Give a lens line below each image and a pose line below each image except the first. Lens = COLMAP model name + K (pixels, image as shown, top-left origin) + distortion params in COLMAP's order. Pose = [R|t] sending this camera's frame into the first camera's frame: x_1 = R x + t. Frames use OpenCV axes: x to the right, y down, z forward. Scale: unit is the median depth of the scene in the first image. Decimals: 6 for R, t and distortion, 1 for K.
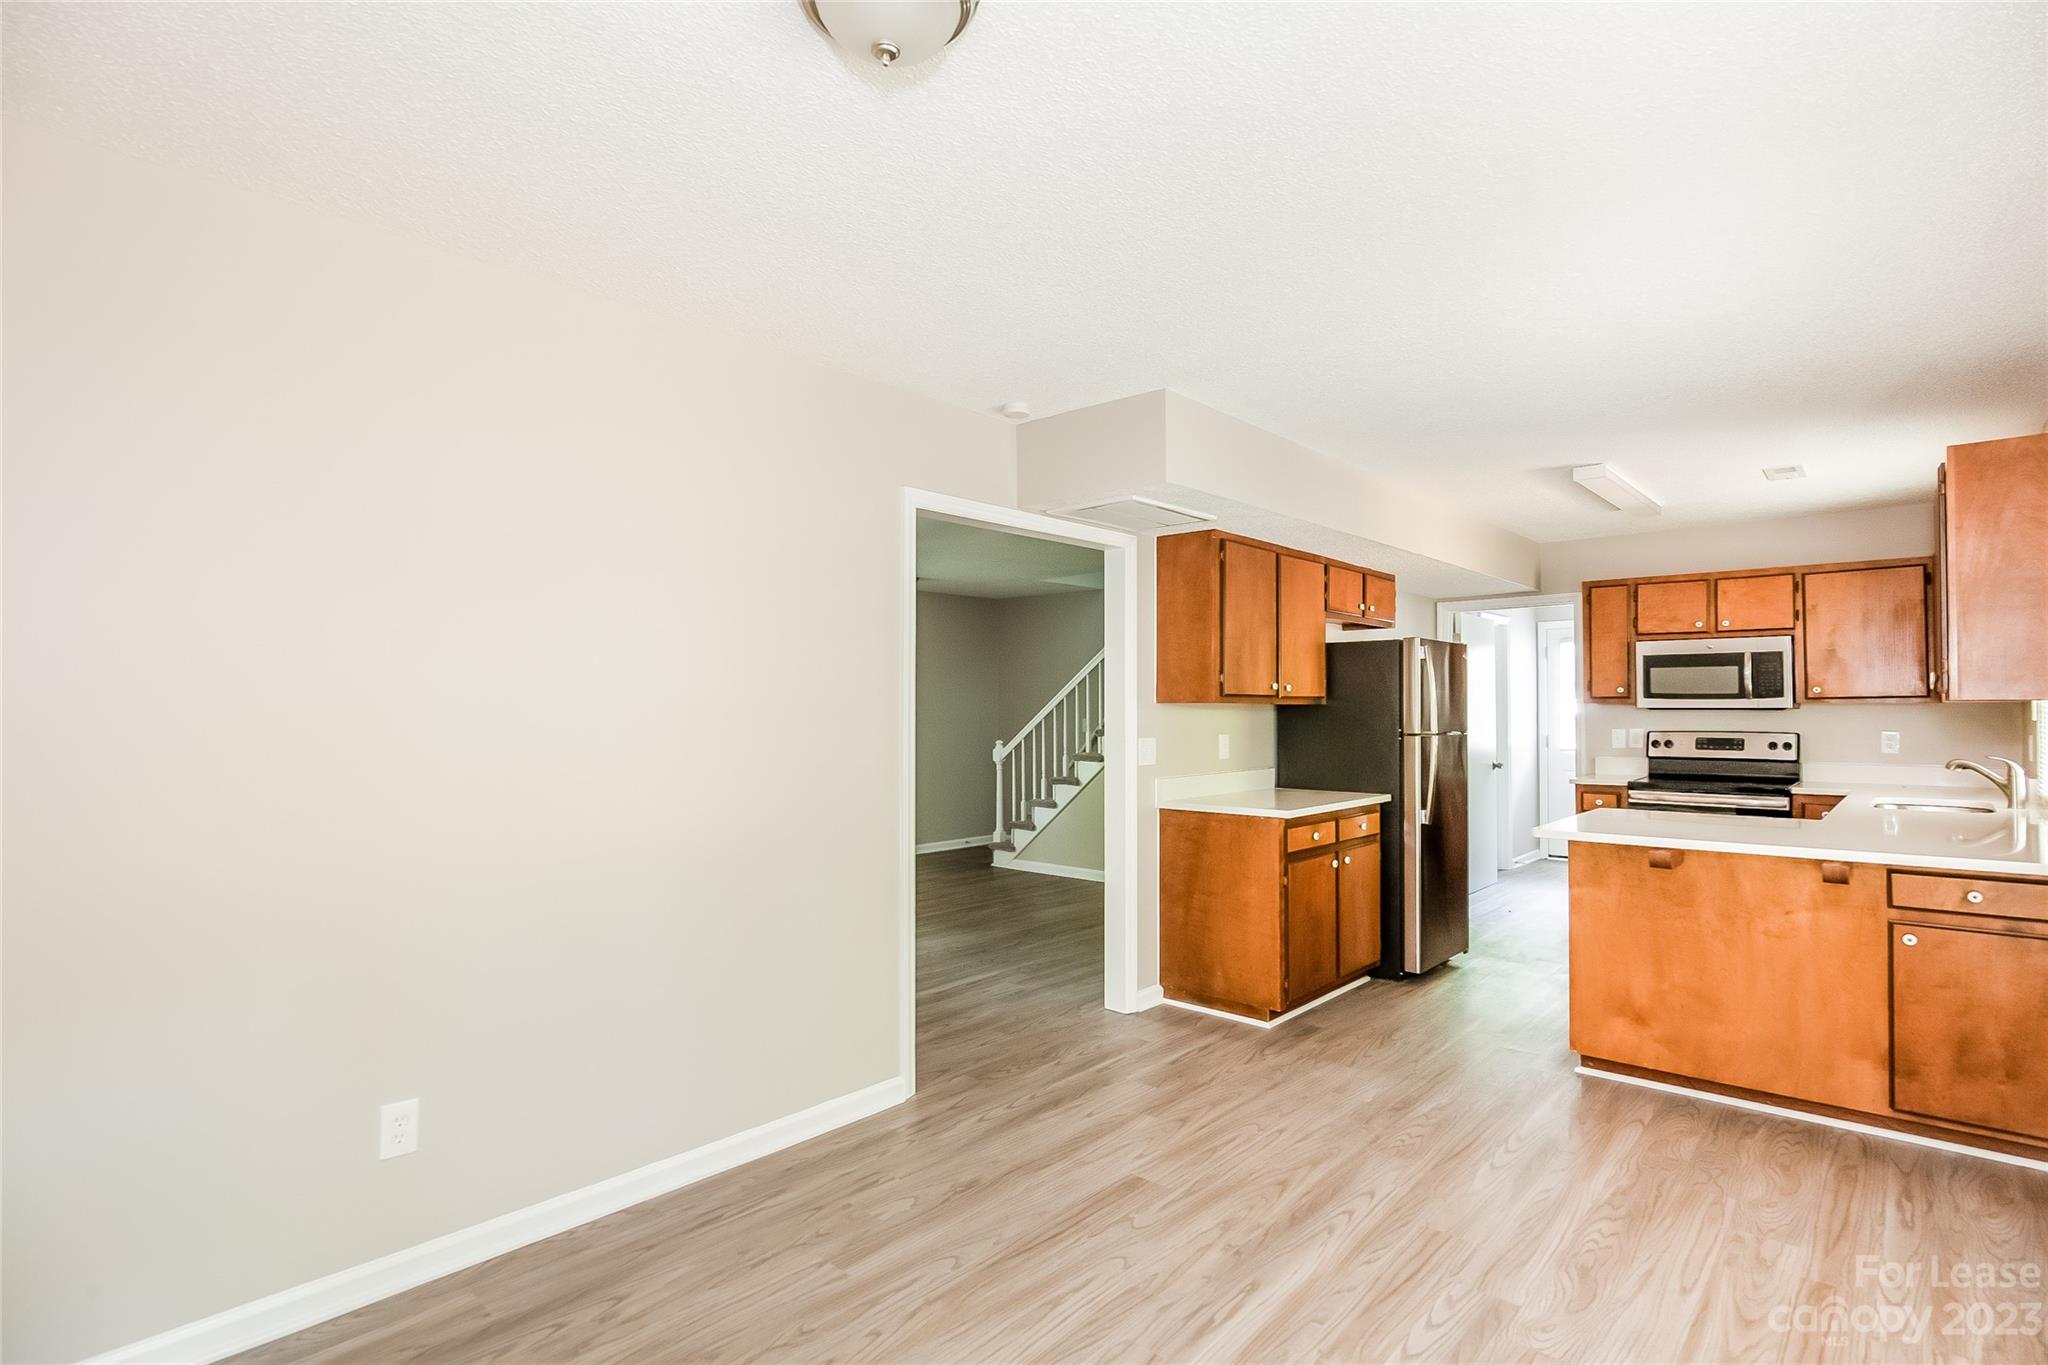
lens RADIAL K [[989.5, 0, 1025.6], [0, 989.5, 692.3], [0, 0, 1]] dist [-0.018355, 0.000142]
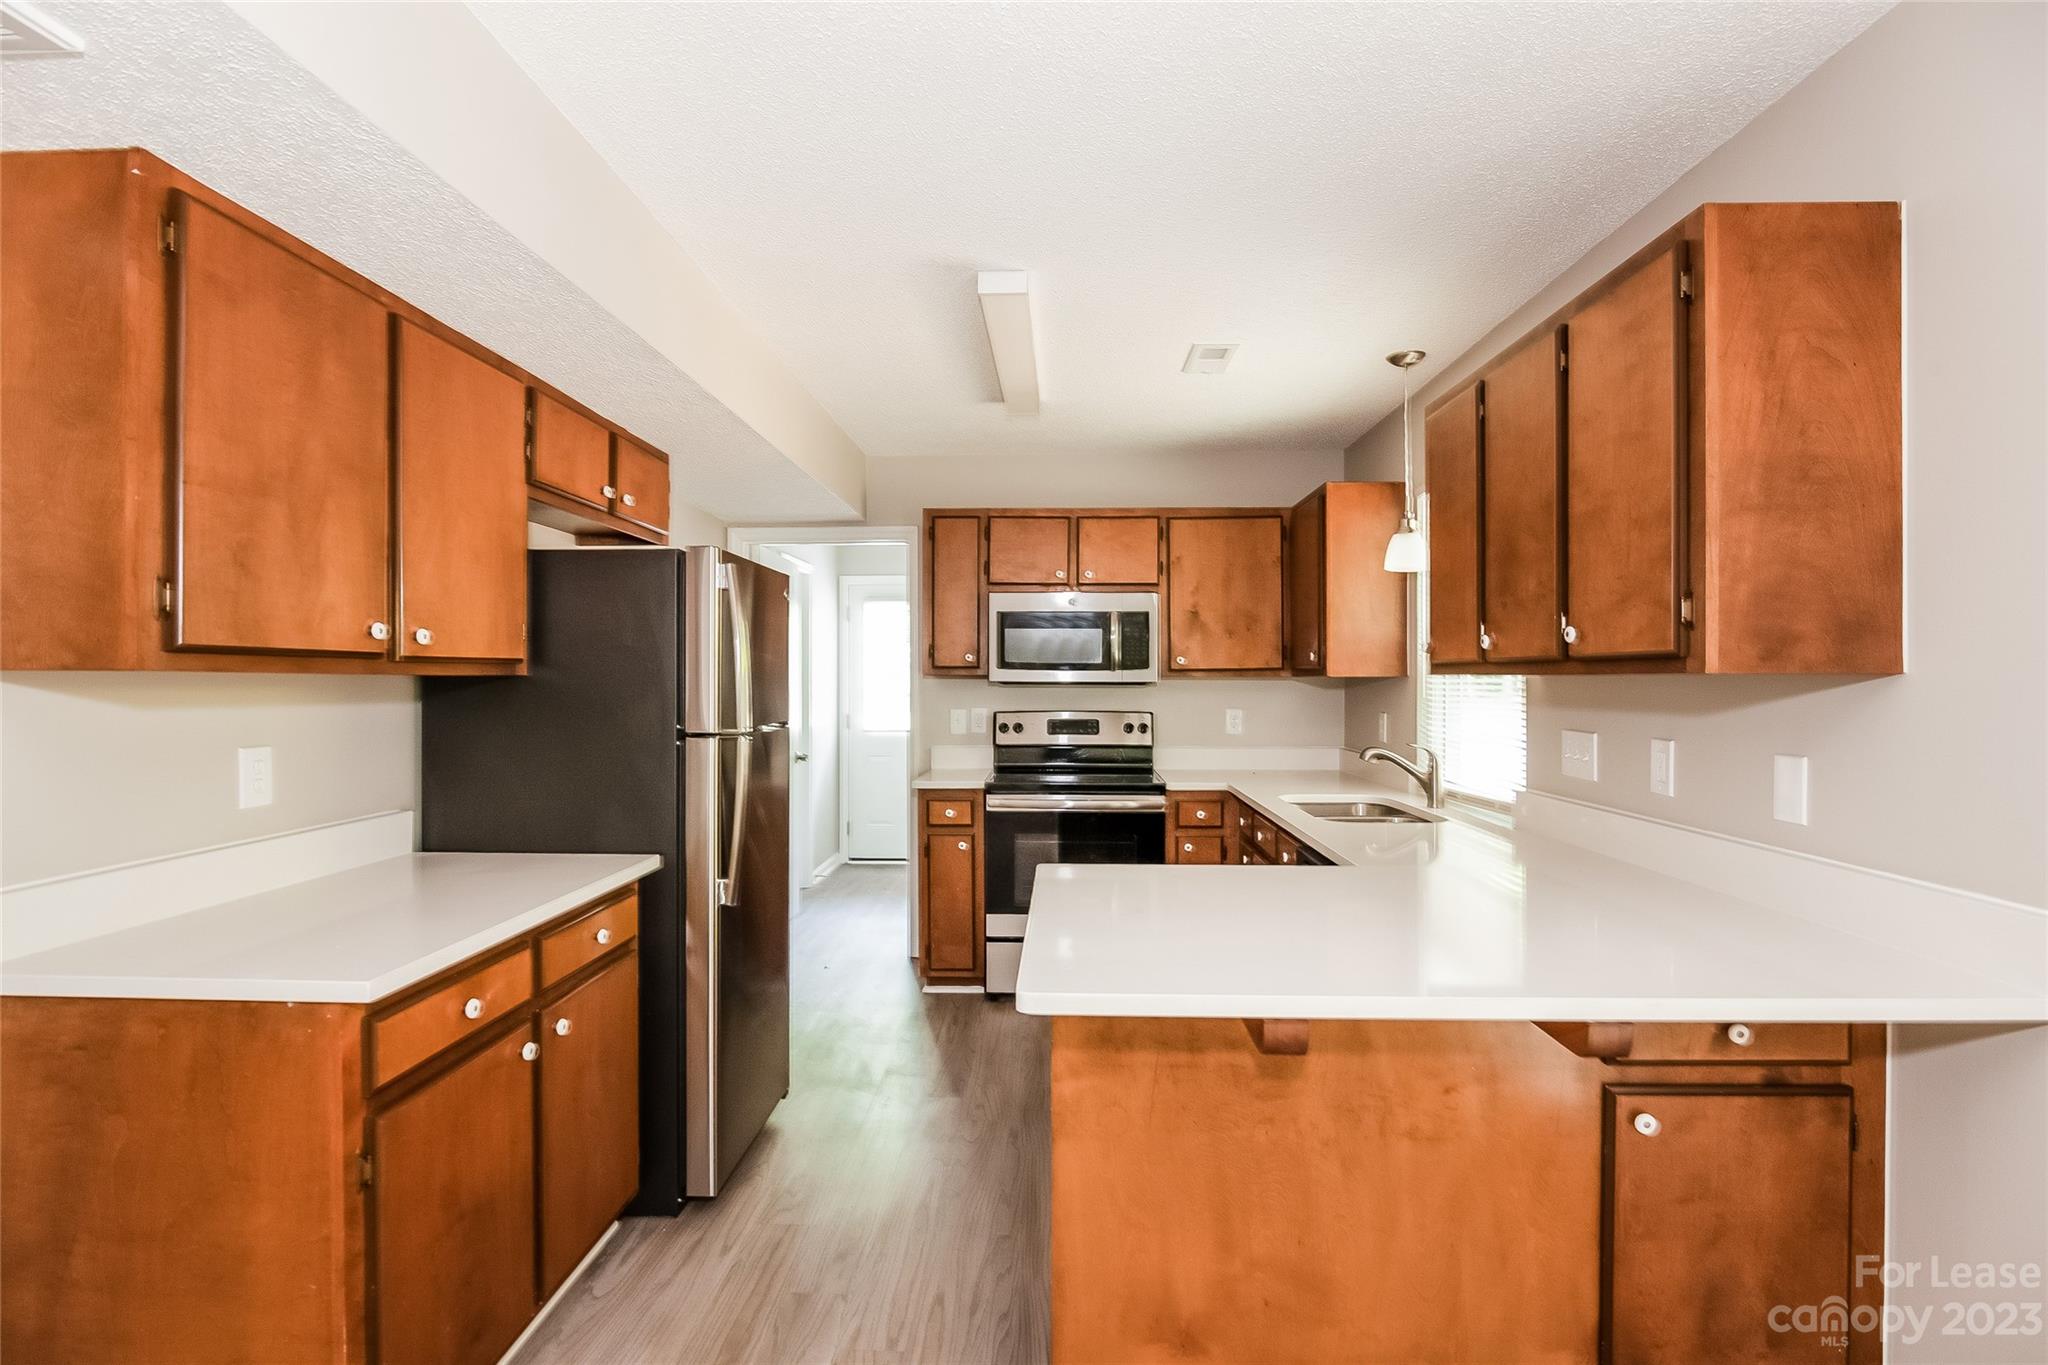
lens RADIAL K [[994.8, 0, 1022.2], [0, 994.8, 681.7], [0, 0, 1]] dist [-0.010306, 0.003215]
pose [[0.761383, -0.000189, 0.648302, 0.157969], [-0.012093, 0.999822, 0.014494, 0.004787], [-0.648189, -0.018875, 0.761246, 0.430482]]
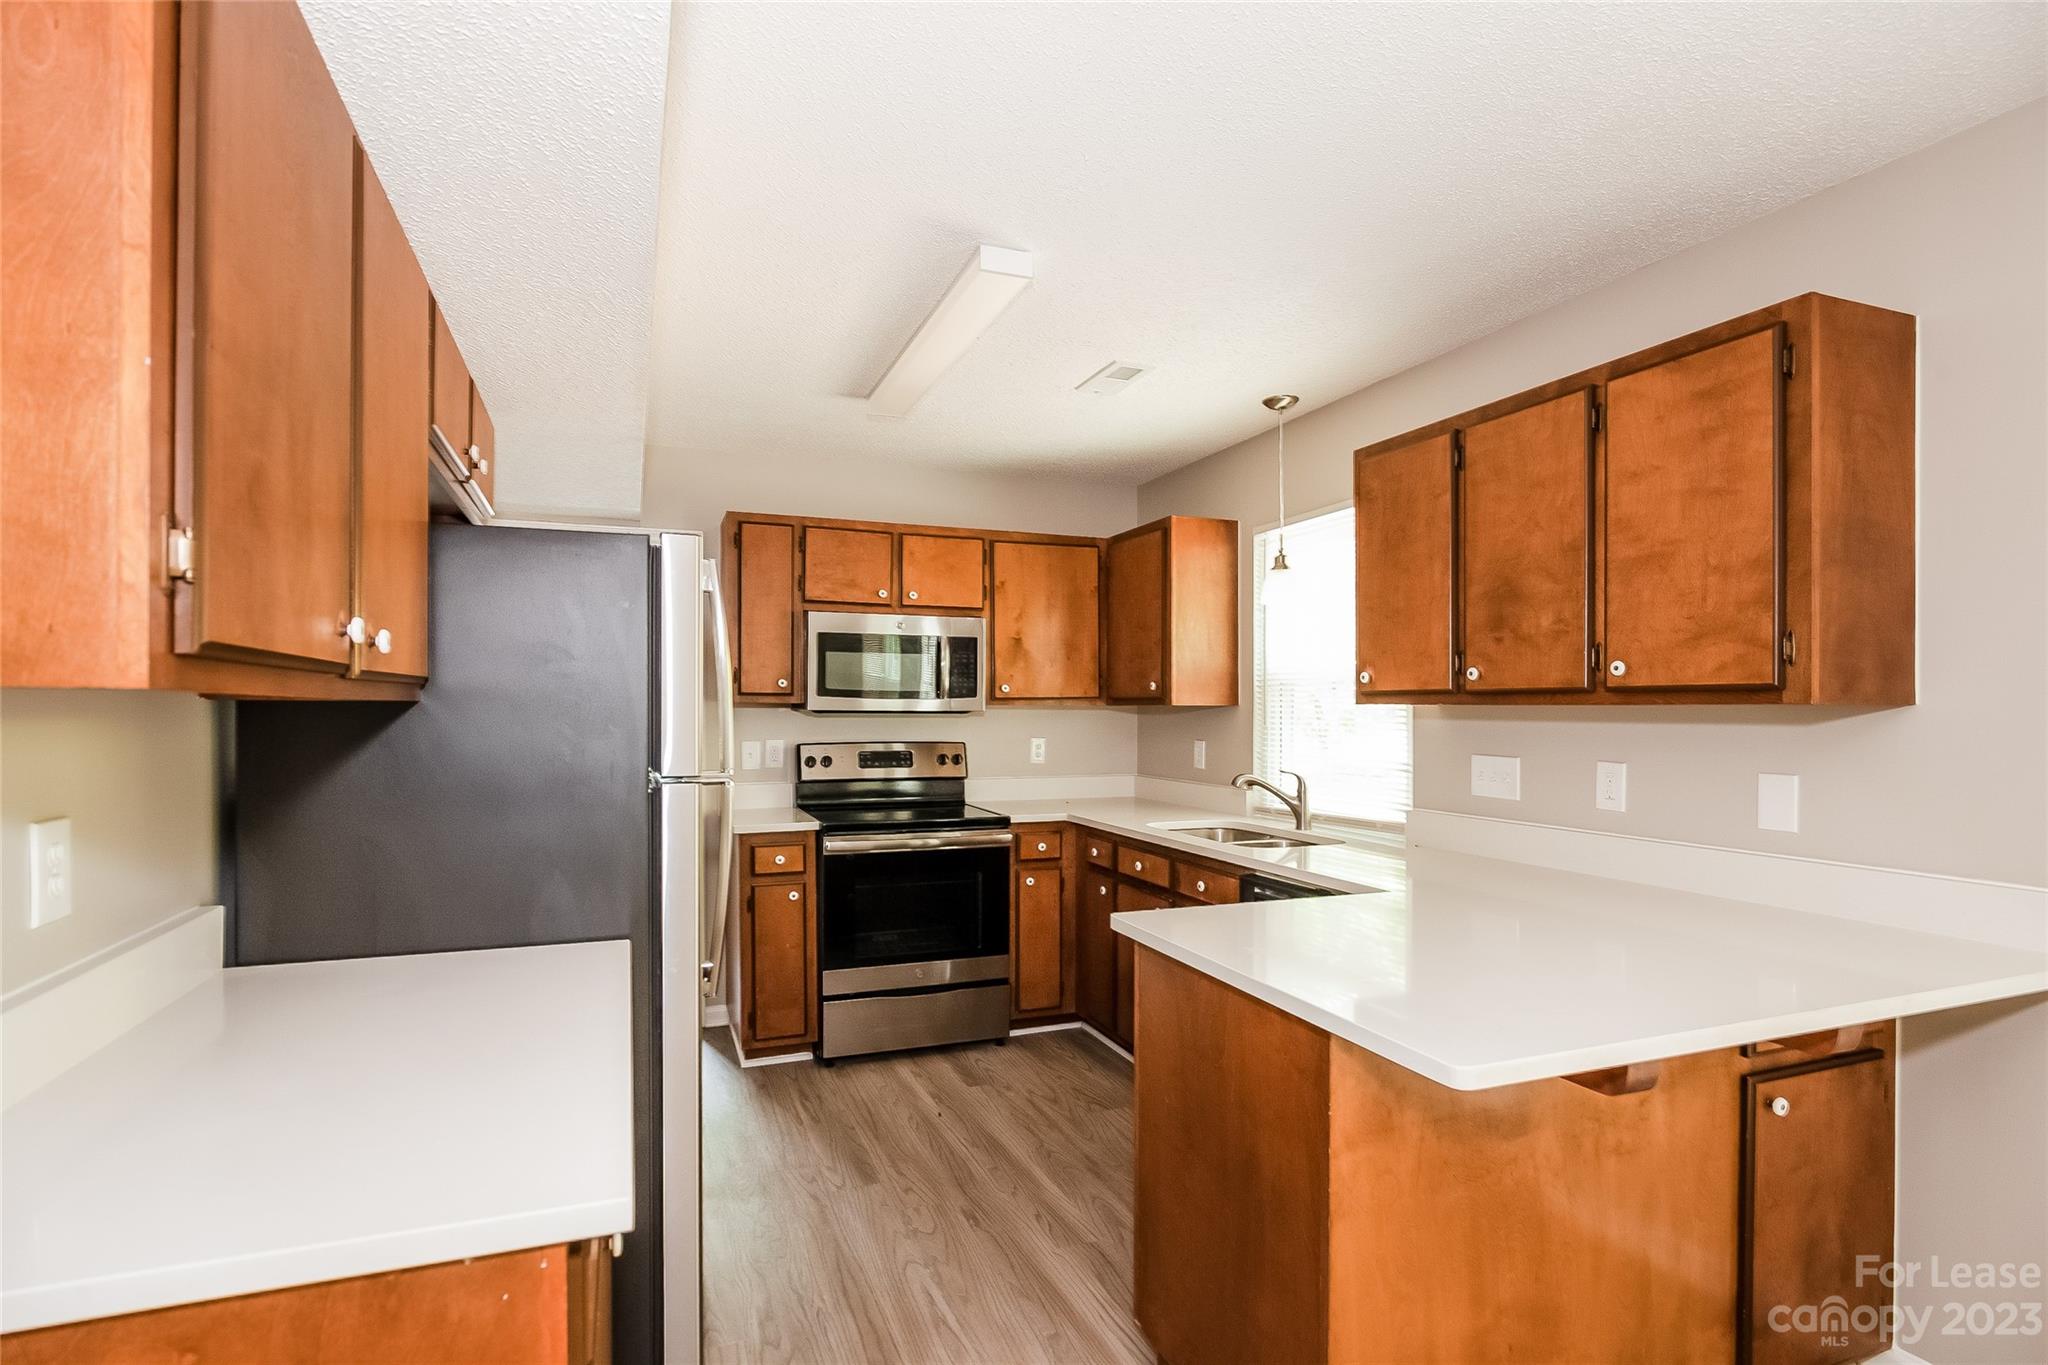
lens RADIAL K [[994.8, 0, 995.8], [0, 994.8, 714.0], [0, 0, 1]] dist [-0.010306, 0.003215]
pose [[0.455599, -0.003065, 0.890180, 0.080756], [-0.017495, 0.999770, 0.012396, 0.008048], [-0.890013, -0.021221, 0.455441, 0.611289]]
